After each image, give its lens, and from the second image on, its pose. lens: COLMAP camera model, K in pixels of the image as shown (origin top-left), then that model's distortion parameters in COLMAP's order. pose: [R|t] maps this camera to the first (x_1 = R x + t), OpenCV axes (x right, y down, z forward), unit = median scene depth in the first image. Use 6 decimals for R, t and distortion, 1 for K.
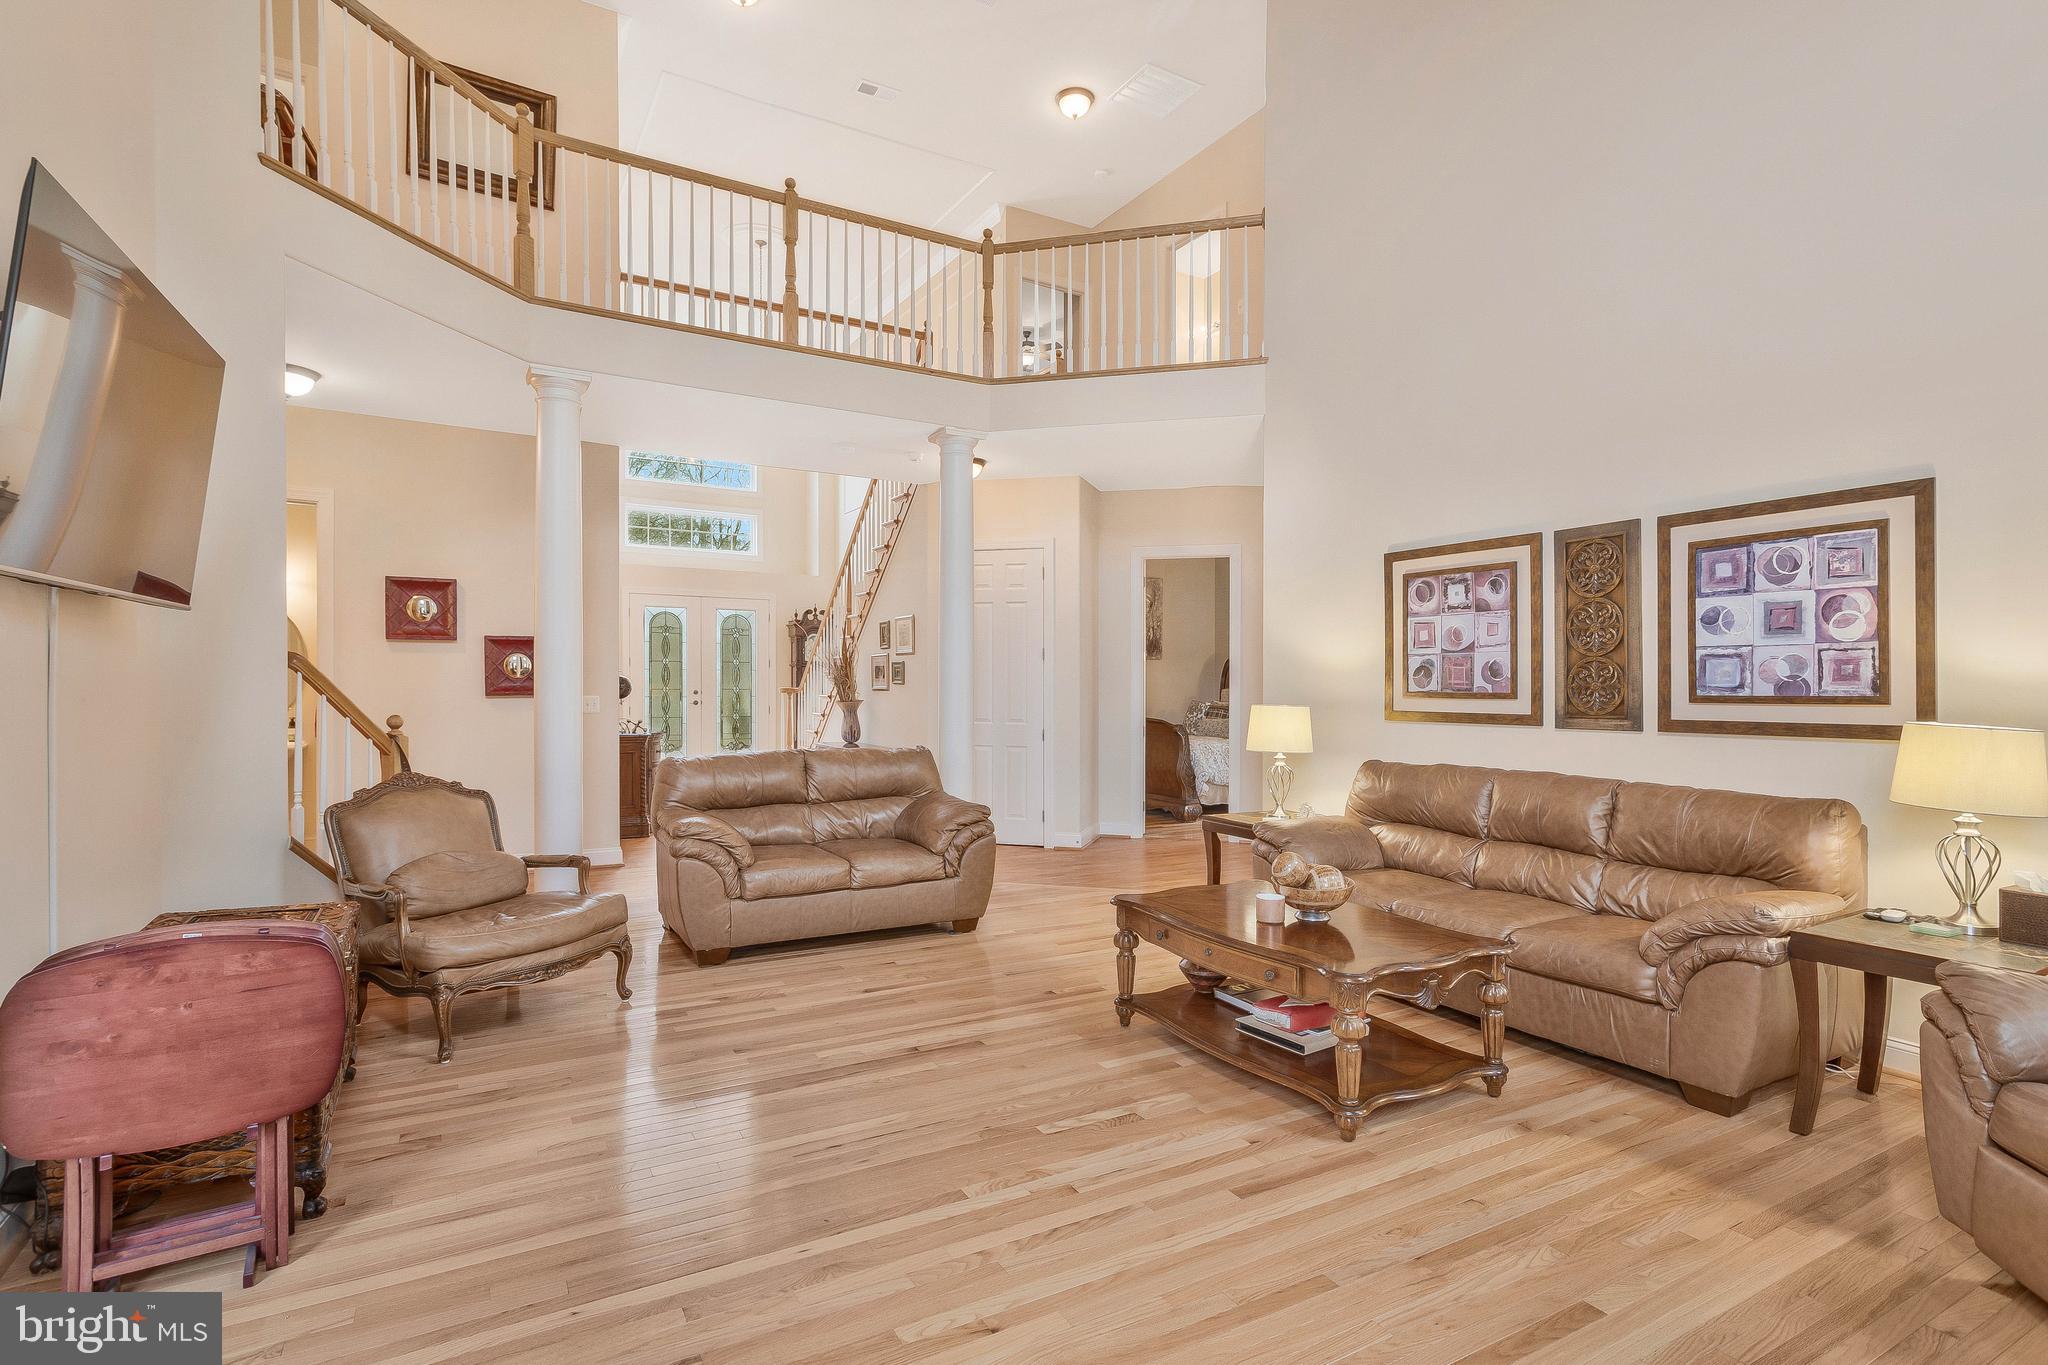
lens RADIAL K [[1018.4, 0, 1043.2], [0, 1018.4, 657.1], [0, 0, 1]] dist [0.009858, 0.002381]
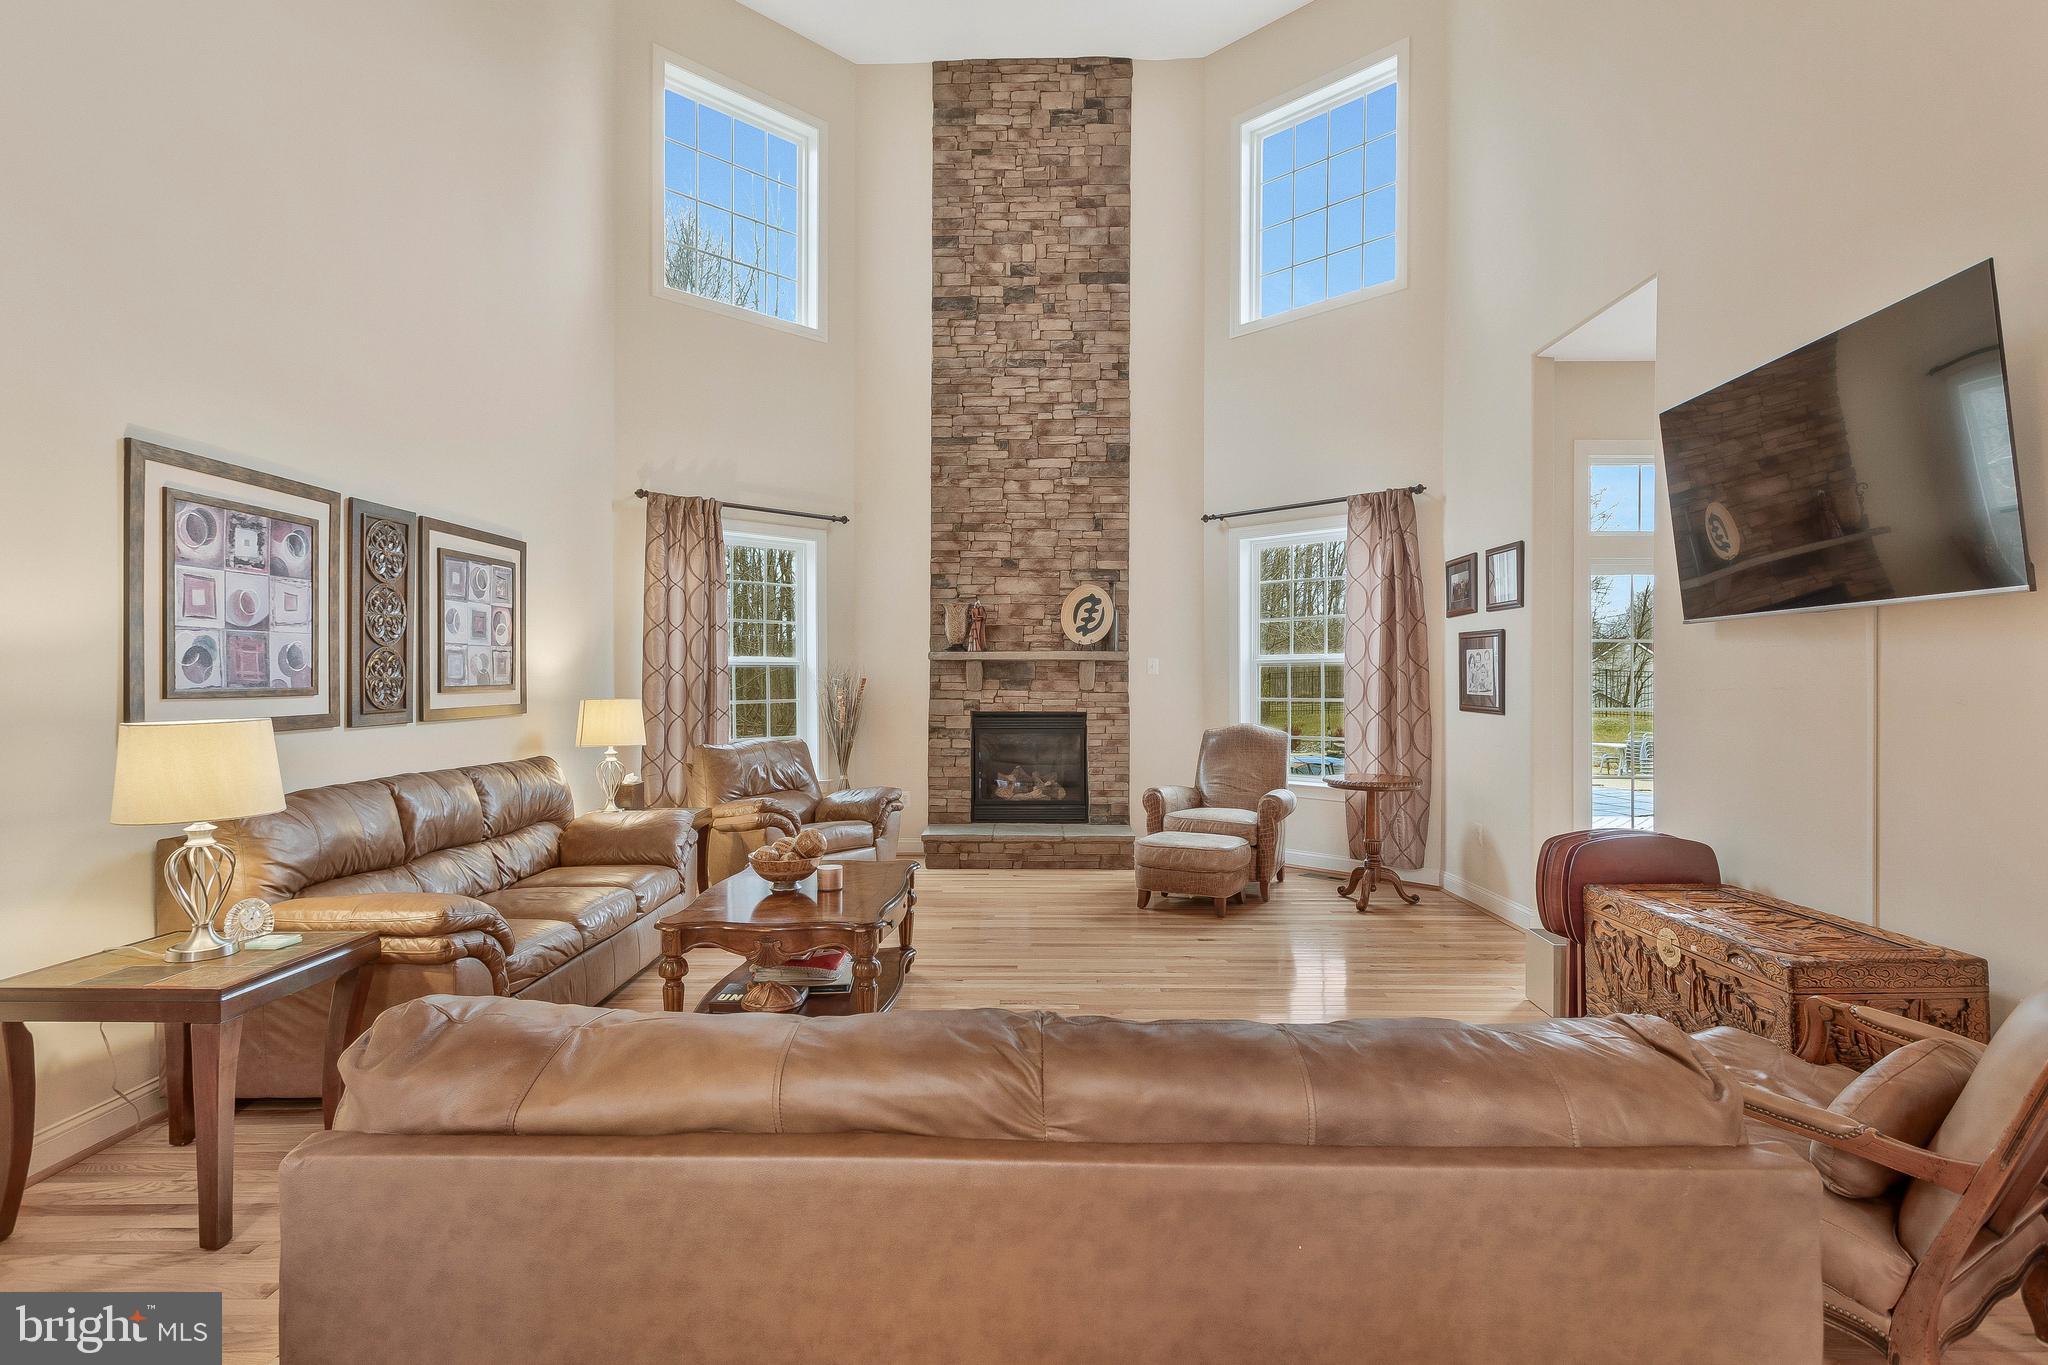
lens RADIAL K [[1018.4, 0, 1036.8], [0, 1018.4, 628.8], [0, 0, 1]] dist [0.009858, 0.002381]
pose [[-0.859983, 0.020620, 0.509907, -0.467575], [-0.017243, 0.997439, -0.069417, 0.039436], [-0.510032, -0.068490, -0.857424, 1.568021]]
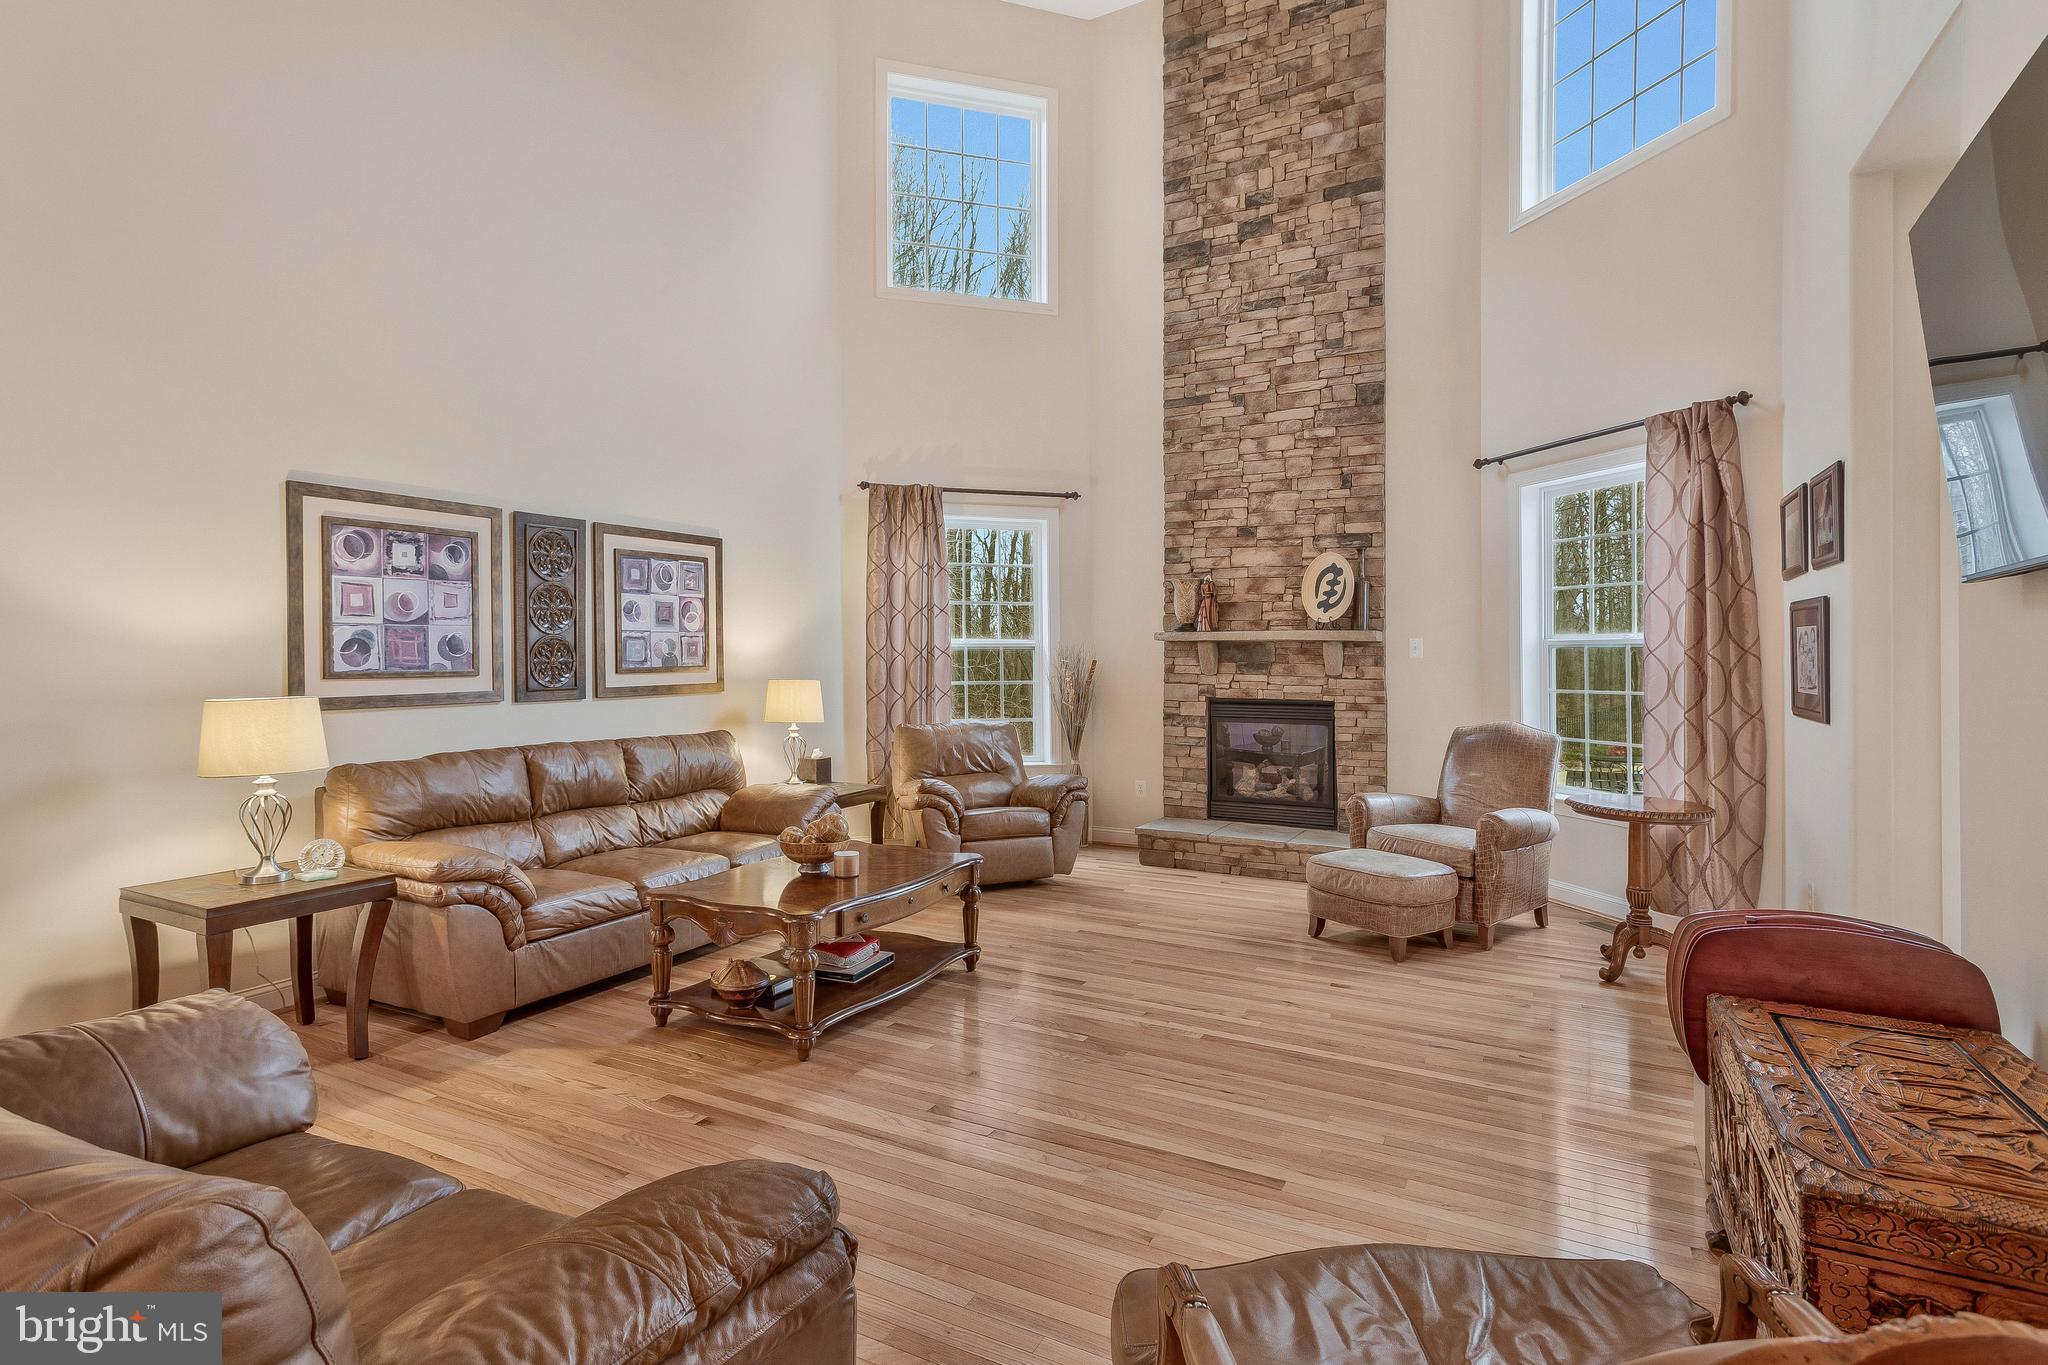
lens RADIAL K [[1018.4, 0, 1006.9], [0, 1018.4, 623.1], [0, 0, 1]] dist [0.009858, 0.002381]
pose [[-0.516879, 0.017543, 0.855879, -0.695466], [-0.028482, 0.998884, -0.037674, 0.015012], [-0.855585, -0.043850, -0.515802, 1.203881]]
